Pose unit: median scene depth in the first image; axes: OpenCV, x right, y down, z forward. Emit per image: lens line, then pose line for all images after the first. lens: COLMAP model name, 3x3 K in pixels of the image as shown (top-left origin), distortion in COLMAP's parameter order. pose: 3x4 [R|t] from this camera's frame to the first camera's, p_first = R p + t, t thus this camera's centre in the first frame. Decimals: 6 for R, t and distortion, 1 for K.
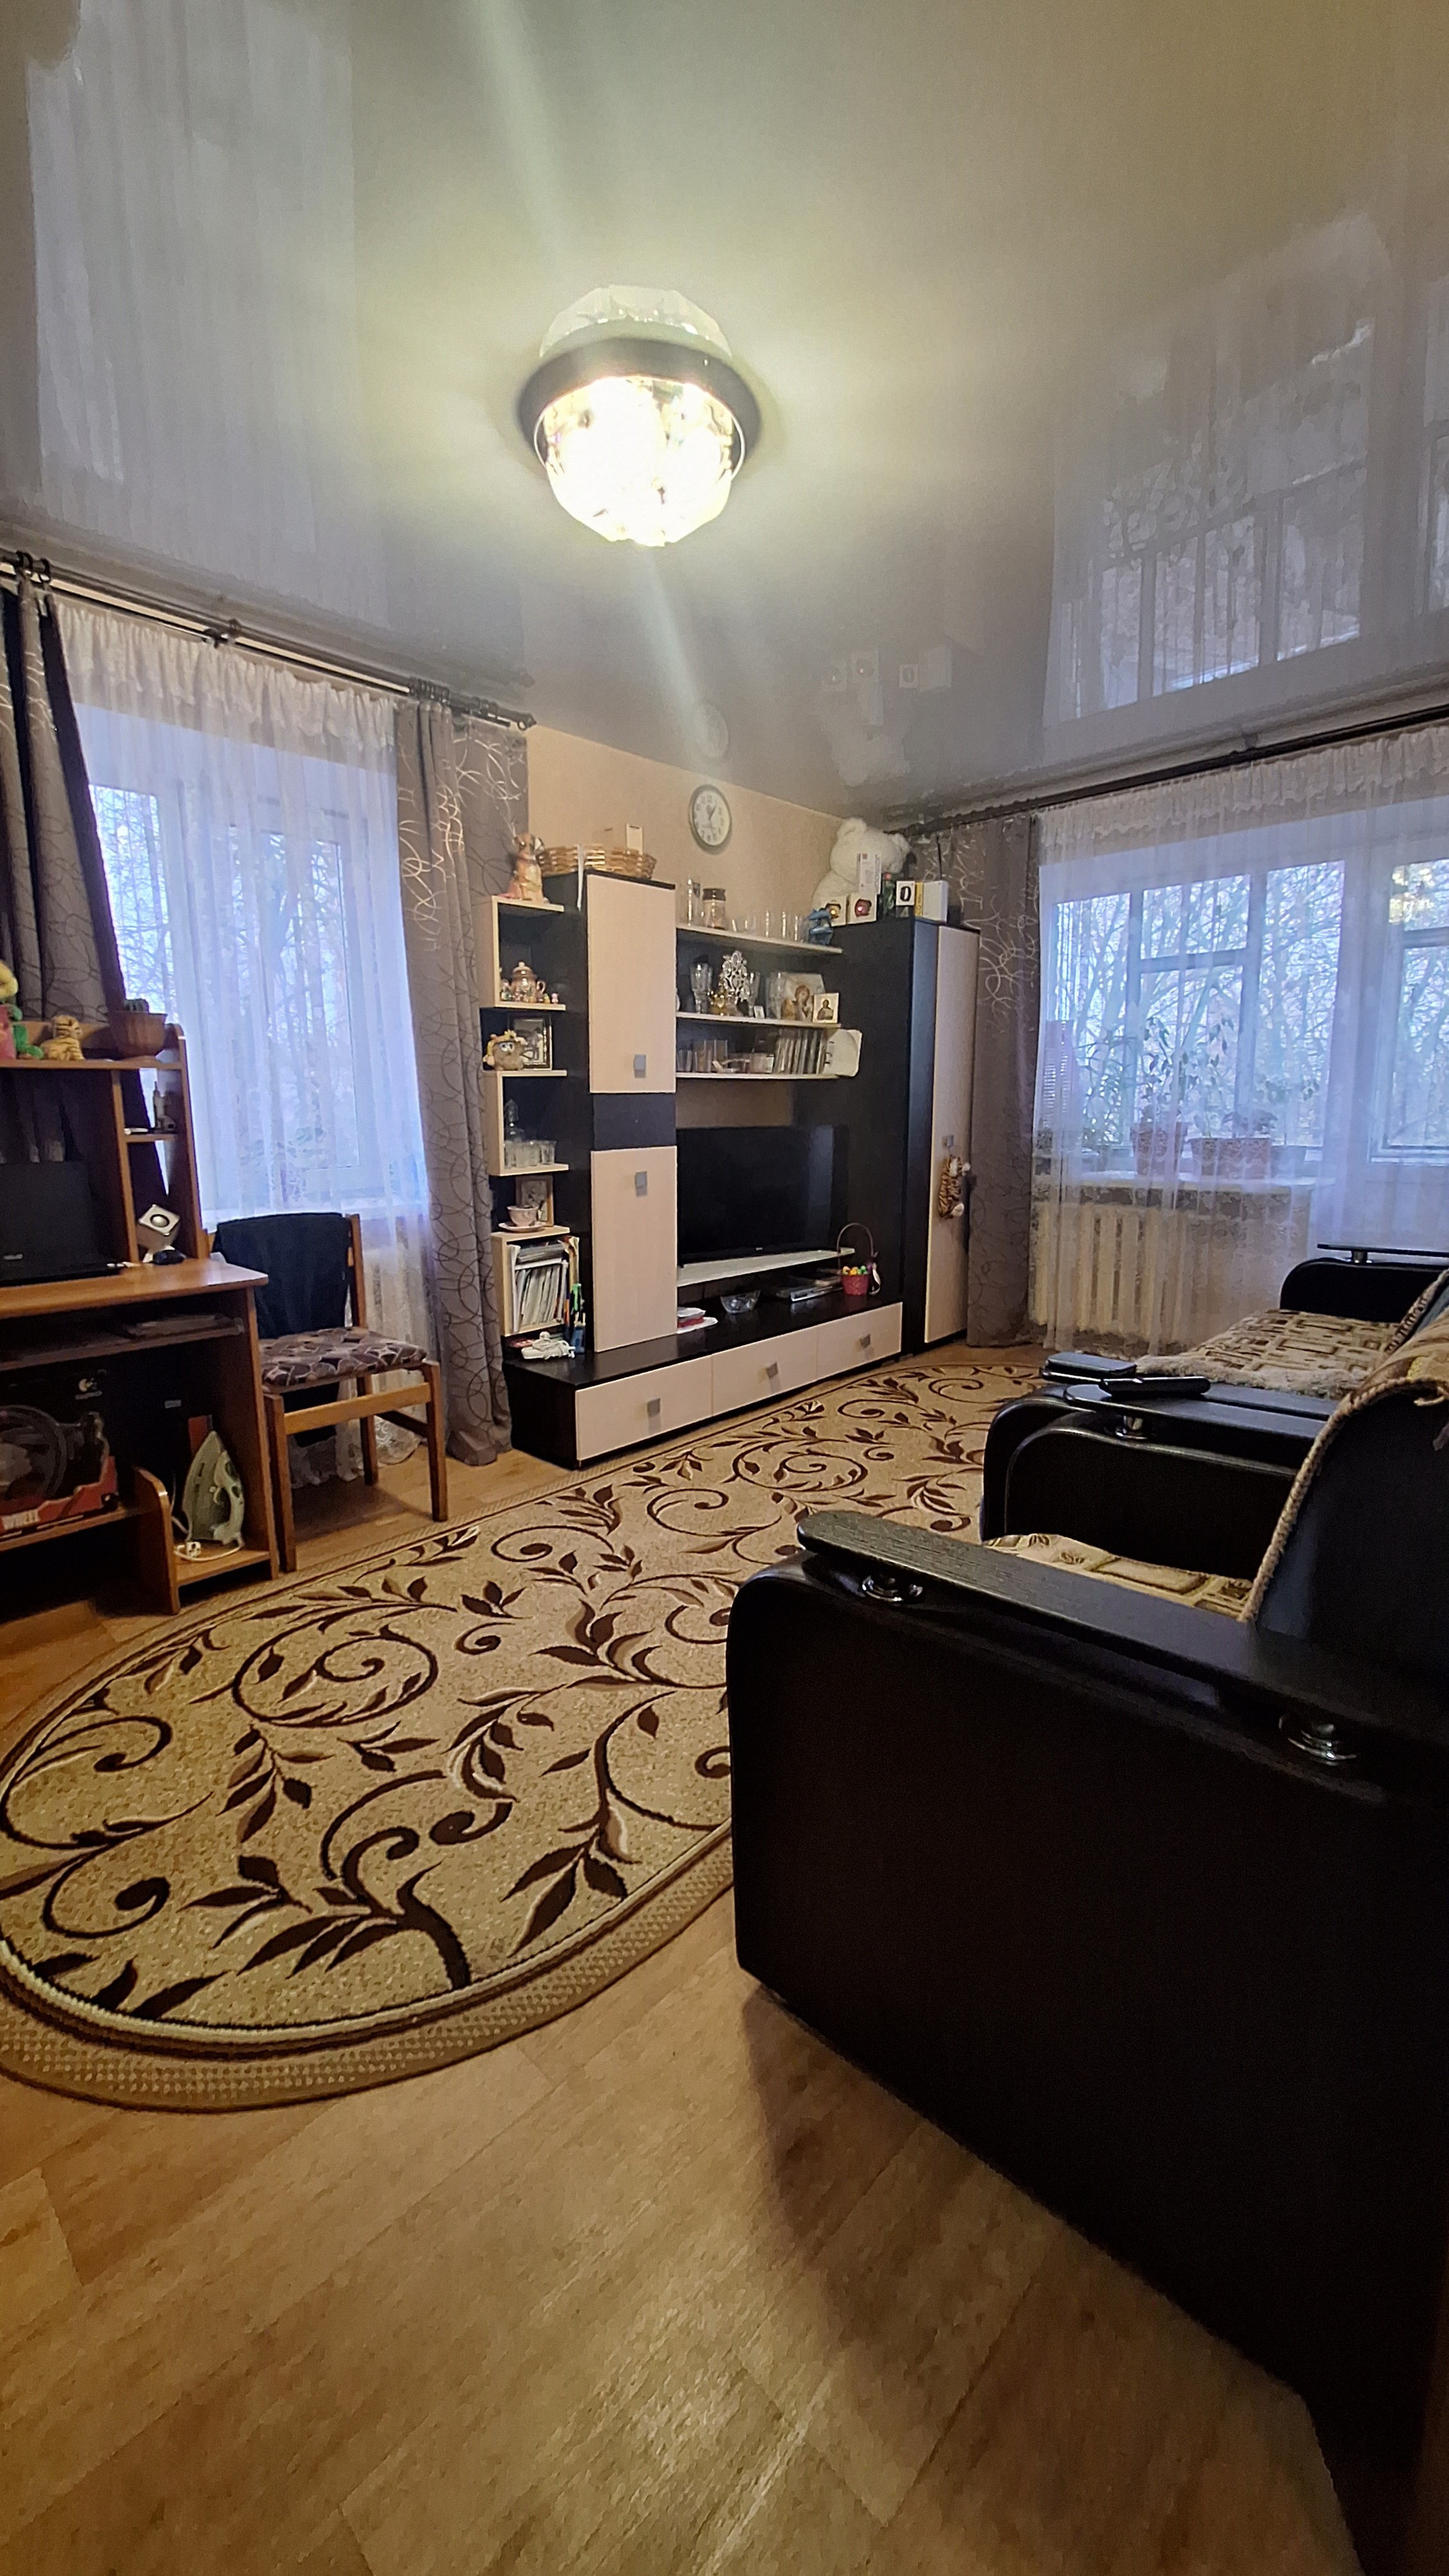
lens RADIAL K [[1017.1, 0, 711.5], [0, 1017.1, 1263.8], [0, 0, 1]] dist [-0.014417, 0.003988]
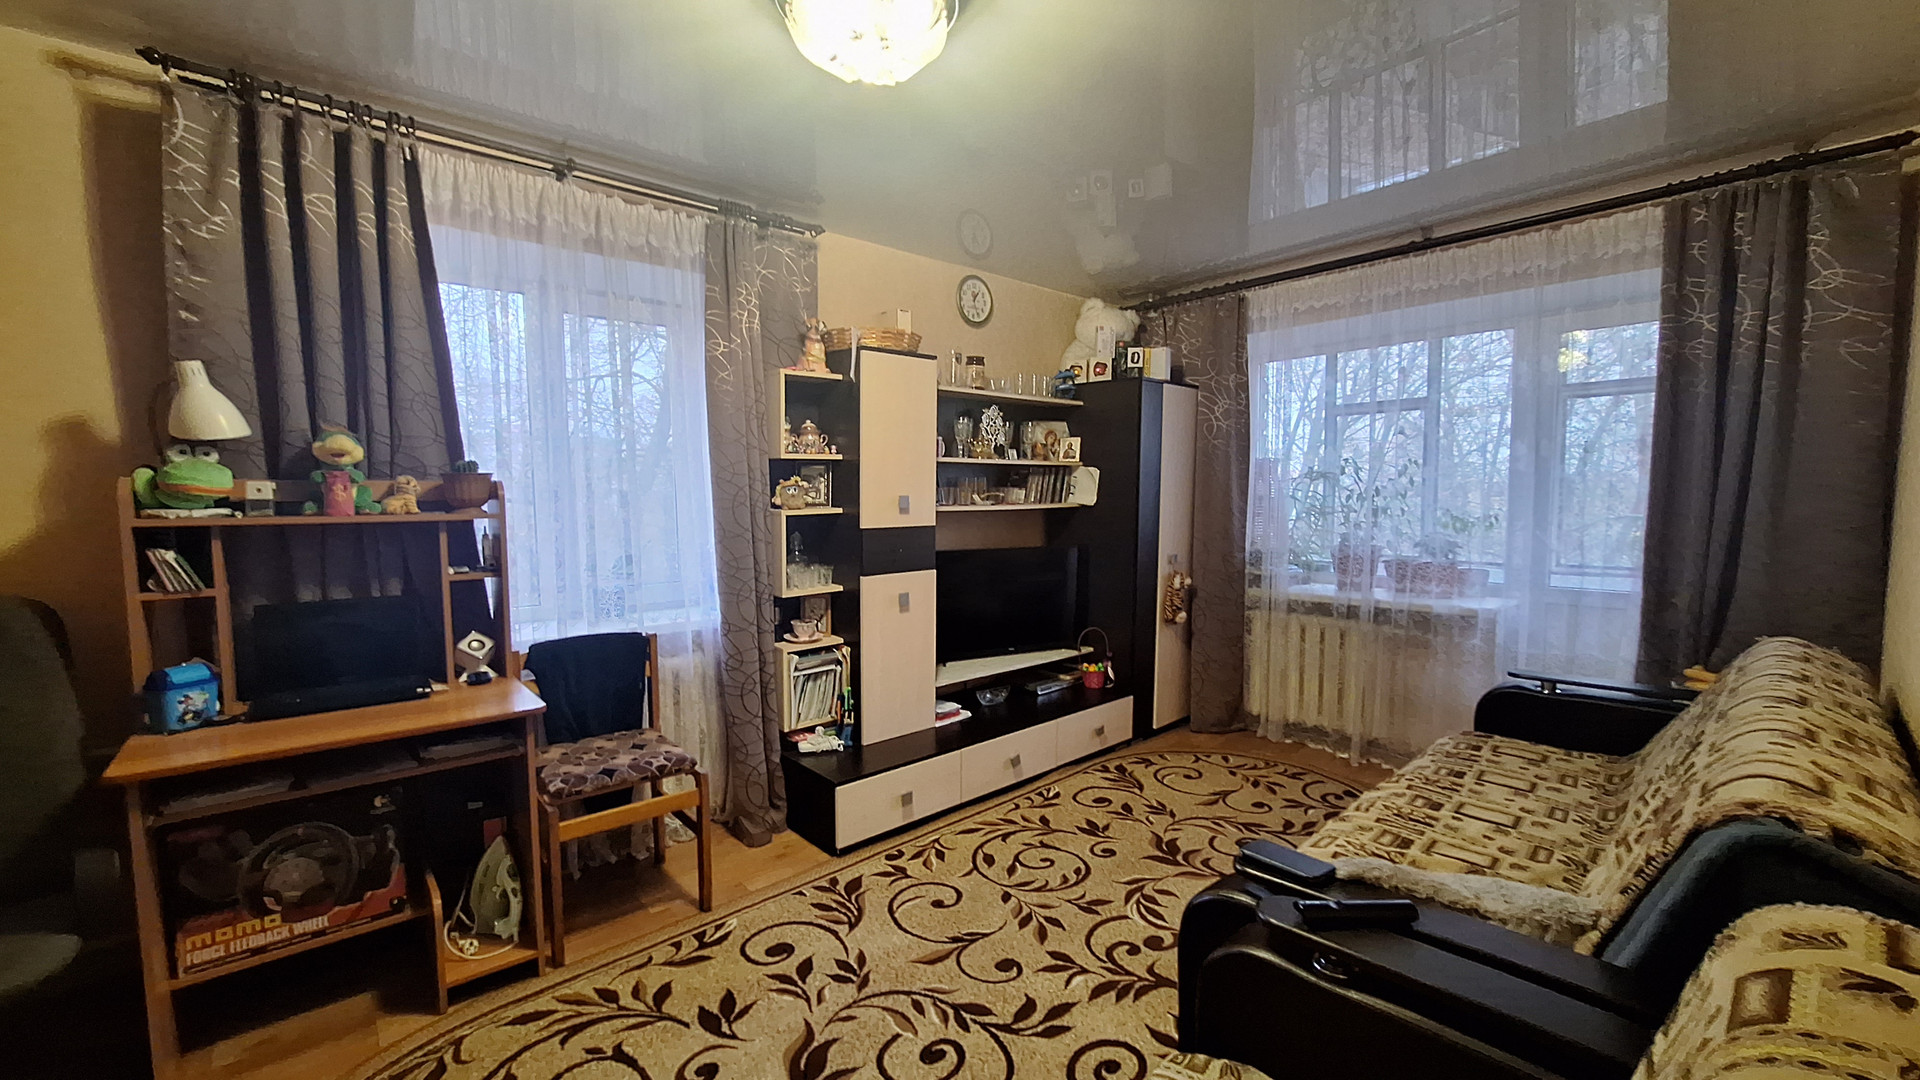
lens RADIAL K [[758.1, 0, 948.5], [0, 758.1, 545.7], [0, 0, 1]] dist [-0.014417, 0.003988]
pose [[0.996547, 0.012363, -0.082104, 0.053028], [-0.019632, 0.995898, -0.088332, -0.064759], [0.080675, 0.089639, 0.992702, 0.114161]]
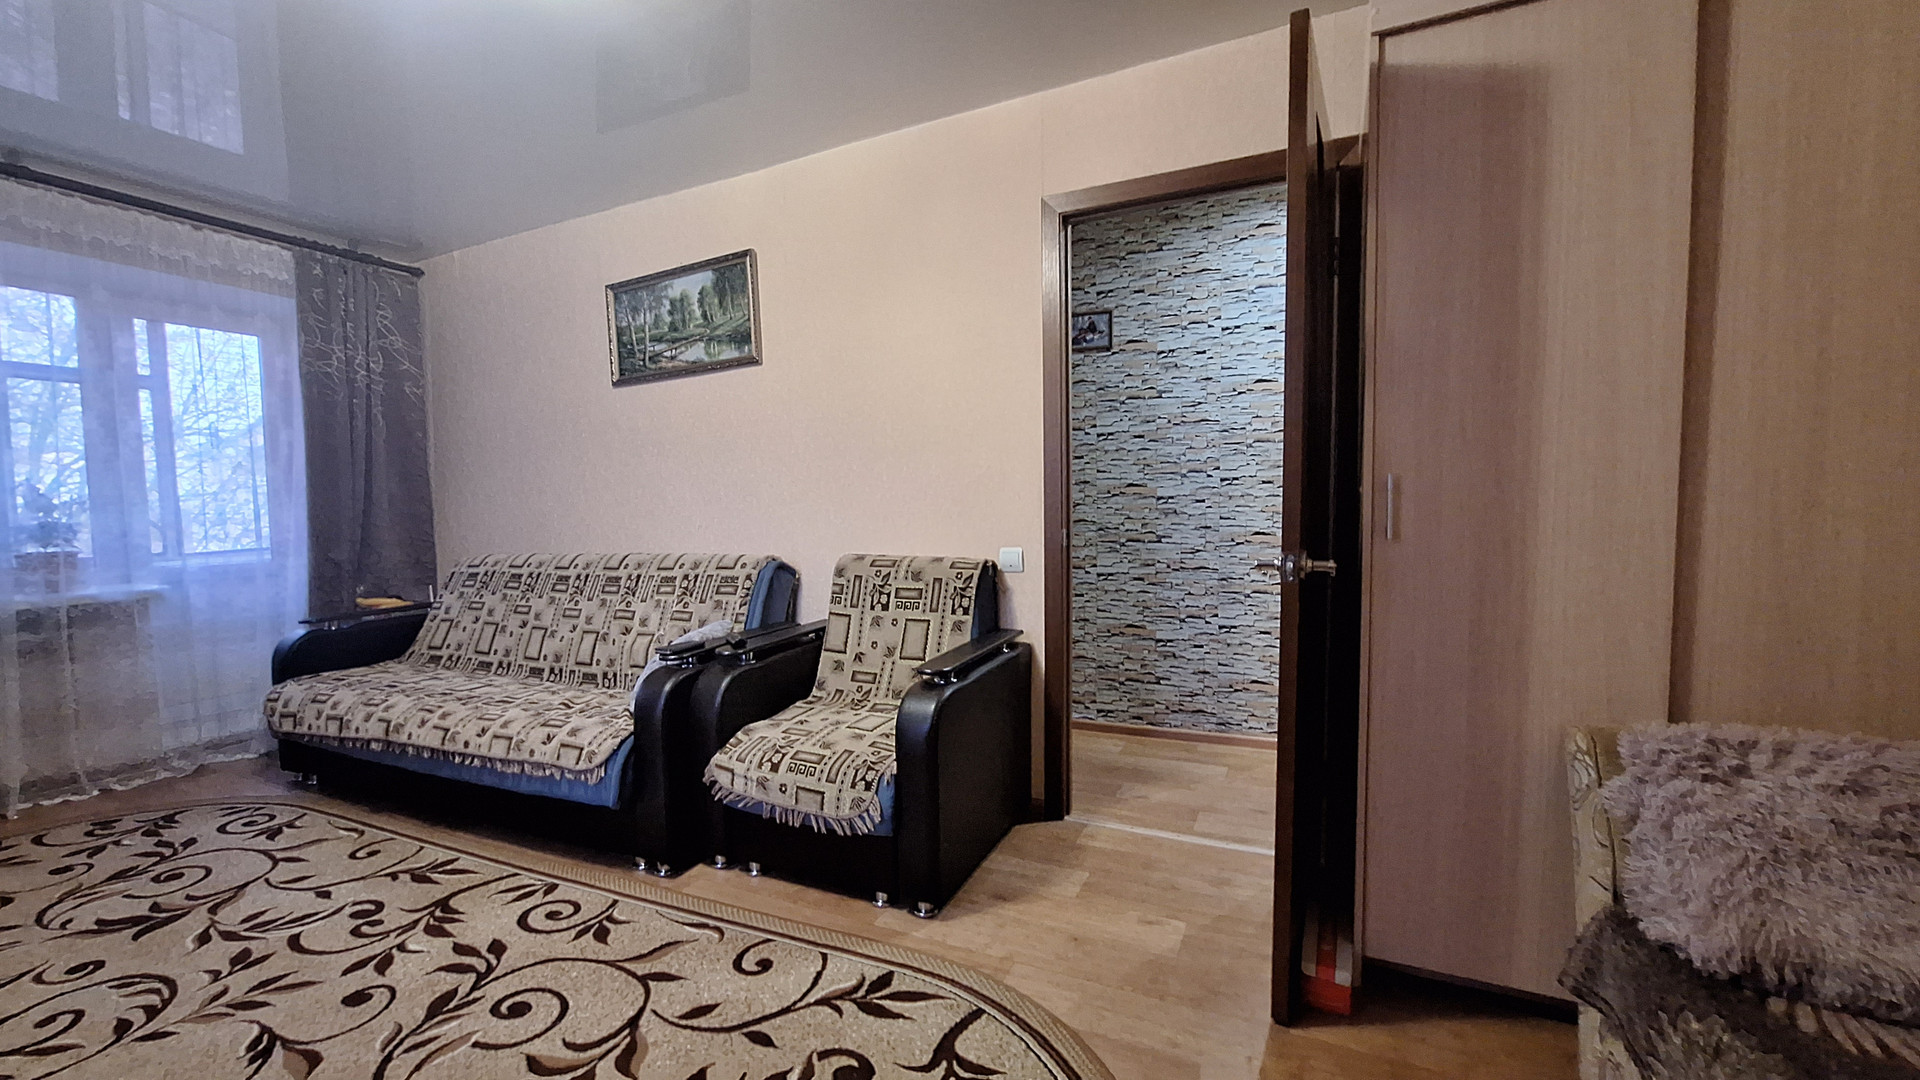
lens RADIAL K [[758.1, 0, 940.7], [0, 758.1, 547.0], [0, 0, 1]] dist [-0.014417, 0.003988]
pose [[-0.310869, -0.032976, 0.949881, -0.494162], [0.167635, 0.981828, 0.088947, -0.054839], [-0.935553, 0.186884, -0.299692, 0.464548]]
